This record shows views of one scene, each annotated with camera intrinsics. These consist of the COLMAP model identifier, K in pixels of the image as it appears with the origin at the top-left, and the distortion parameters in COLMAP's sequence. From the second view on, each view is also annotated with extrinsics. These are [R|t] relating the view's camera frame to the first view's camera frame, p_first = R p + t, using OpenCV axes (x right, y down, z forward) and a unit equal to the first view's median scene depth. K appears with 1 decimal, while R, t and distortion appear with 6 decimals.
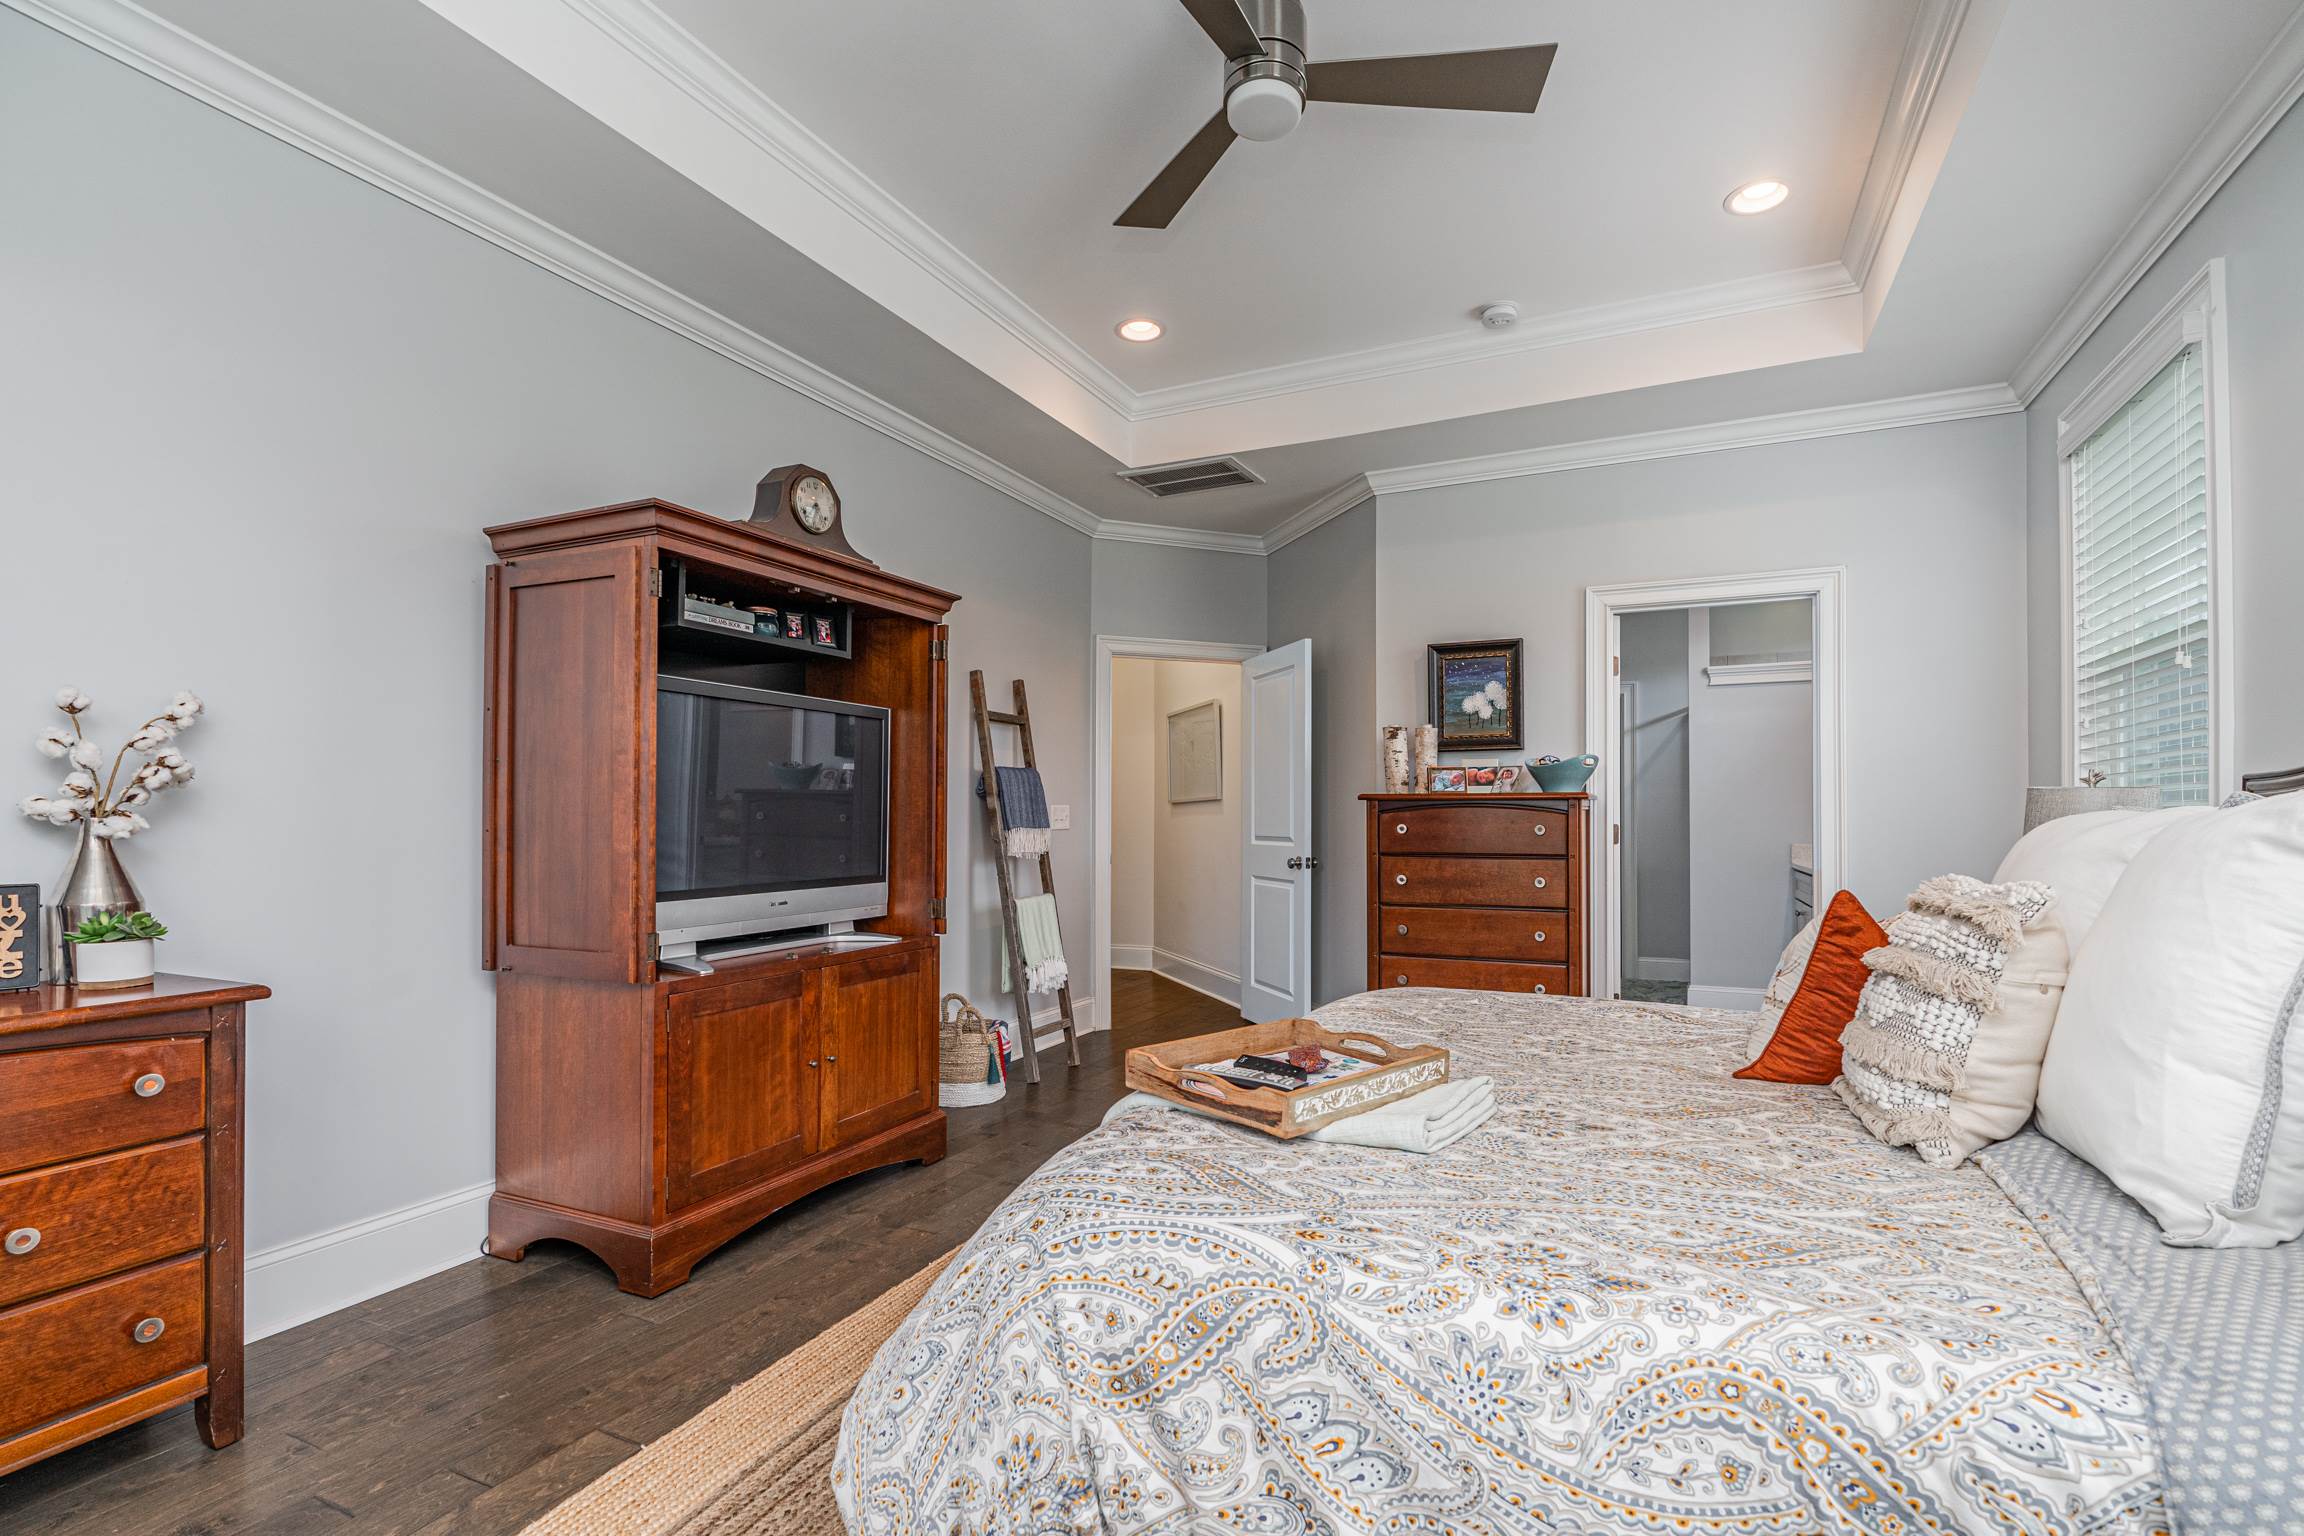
lens RADIAL K [[1047.1, 0, 1194.3], [0, 1047.1, 794.6], [0, 0, 1]] dist [-0.003604, -0.000189]
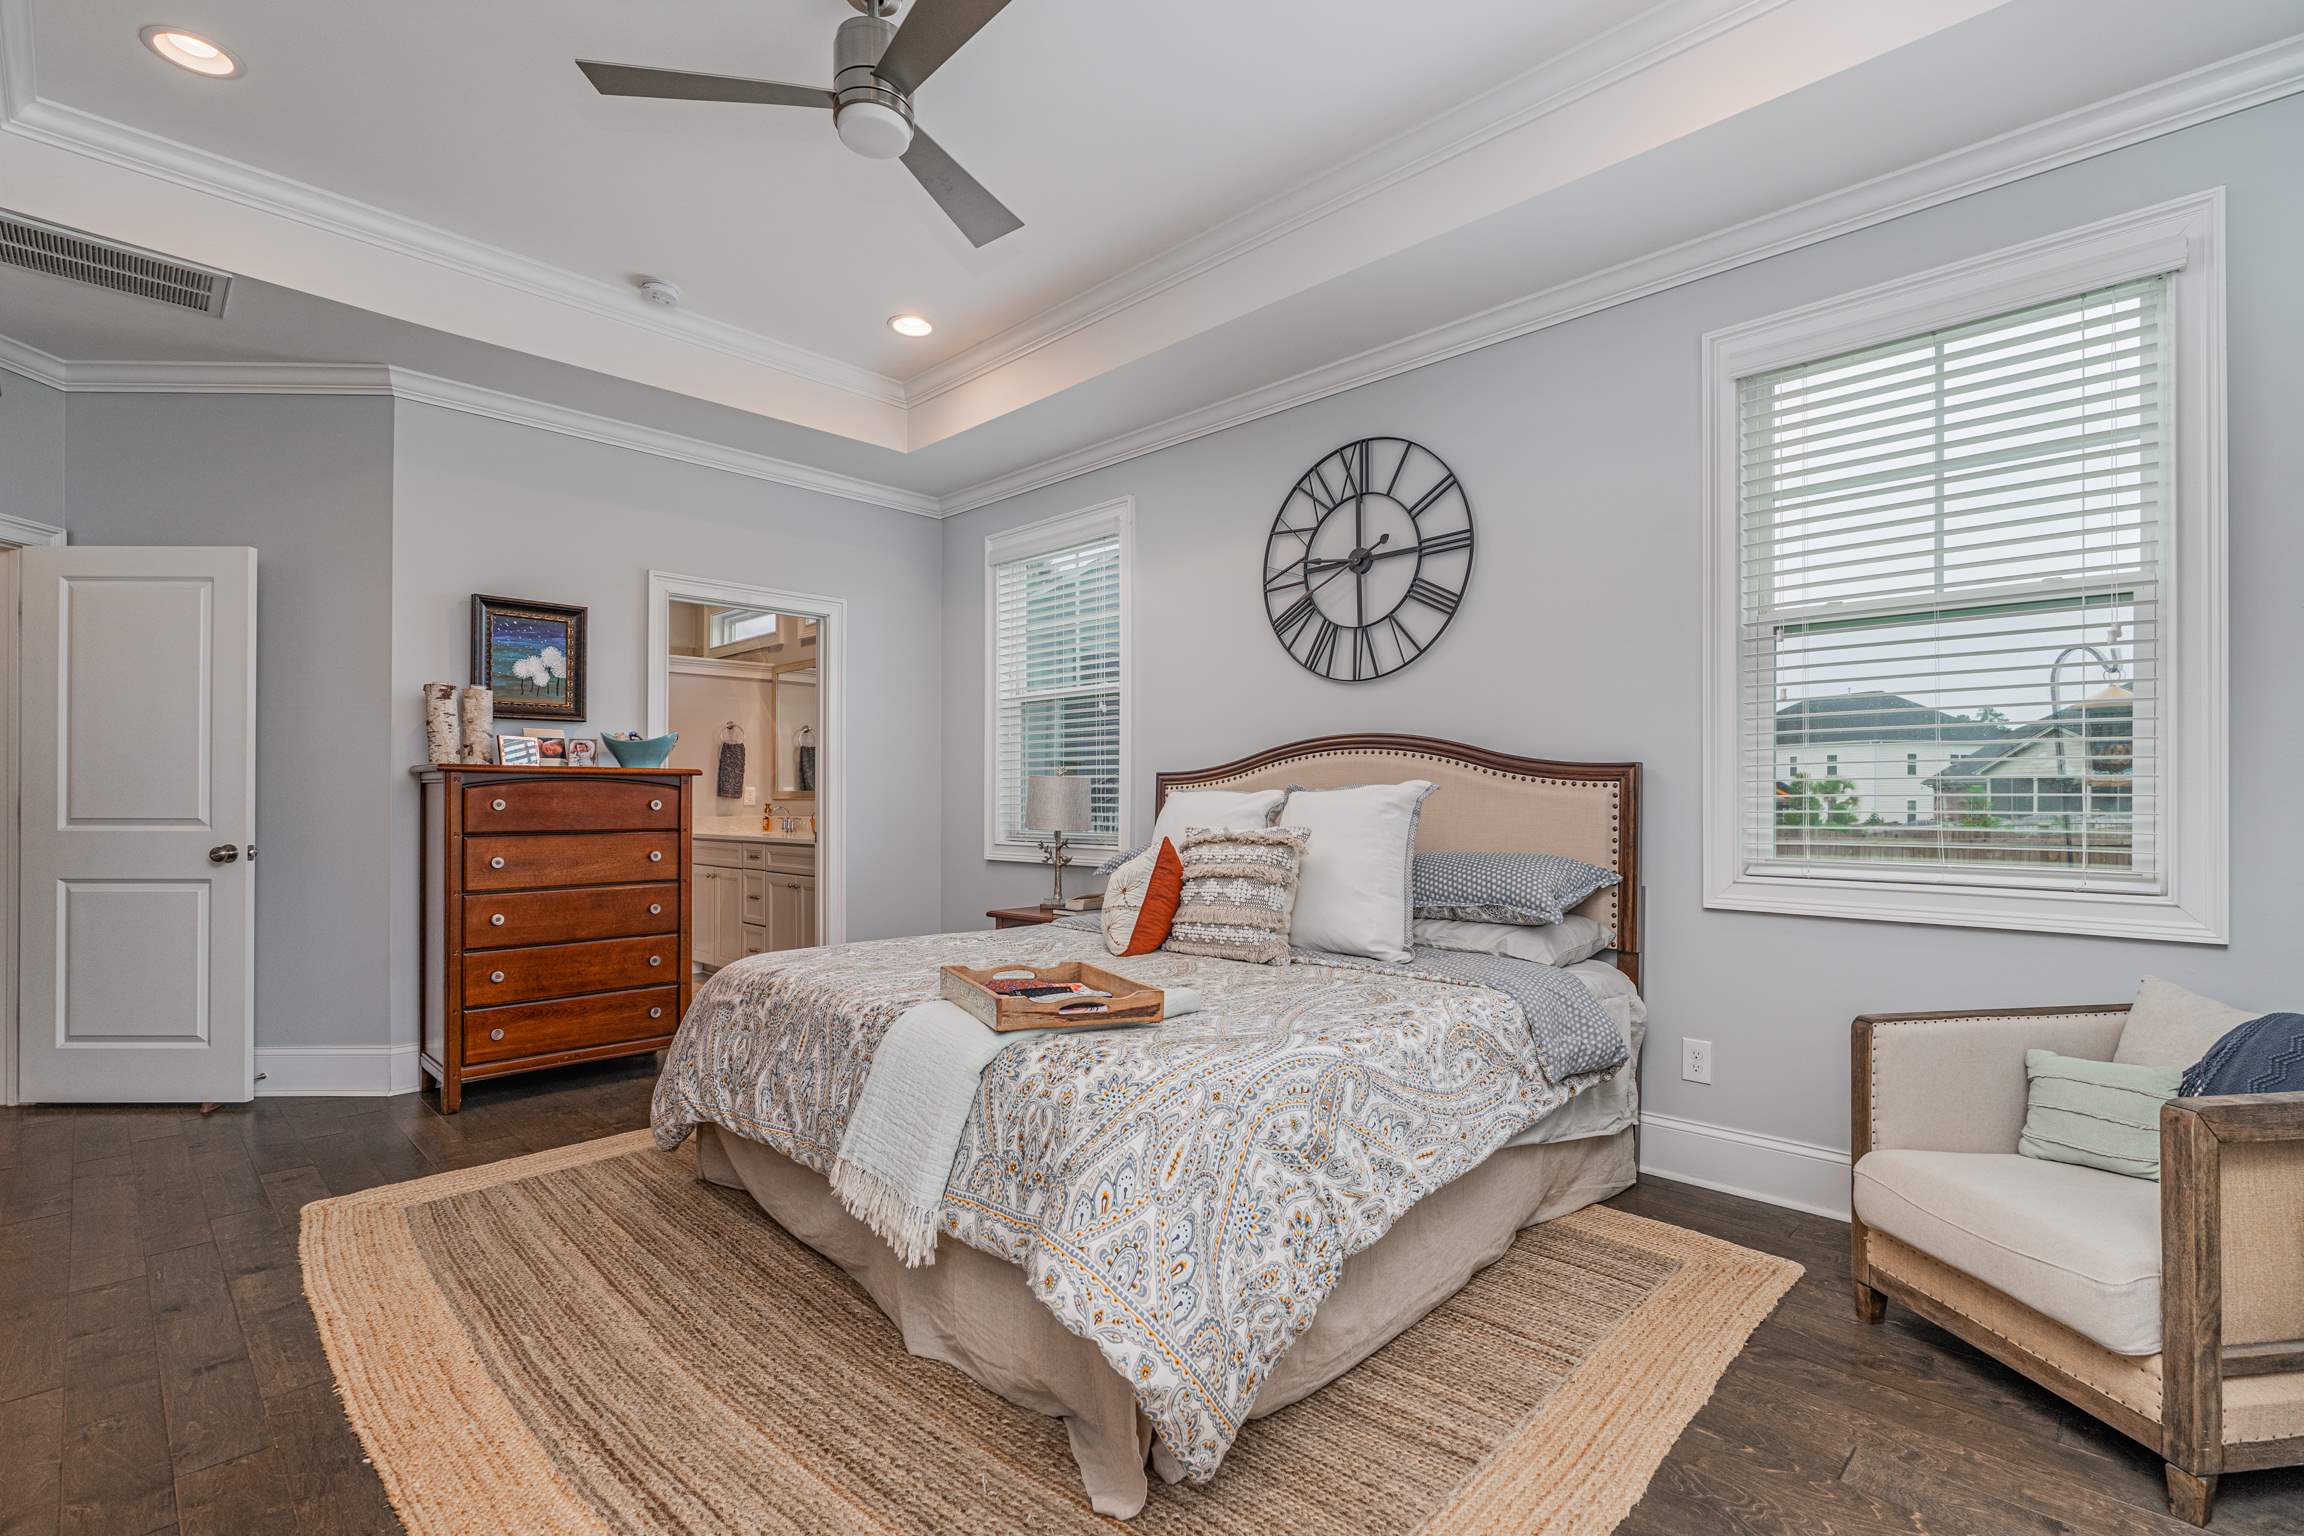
lens RADIAL K [[1032.4, 0, 1158.3], [0, 1032.4, 774.6], [0, 0, 1]] dist [-0.003296, -0.000192]
pose [[0.335673, 0.021571, 0.941732, -0.428838], [-0.024966, 0.999590, -0.013997, 0.005588], [-0.941648, -0.018812, 0.336074, 0.189482]]
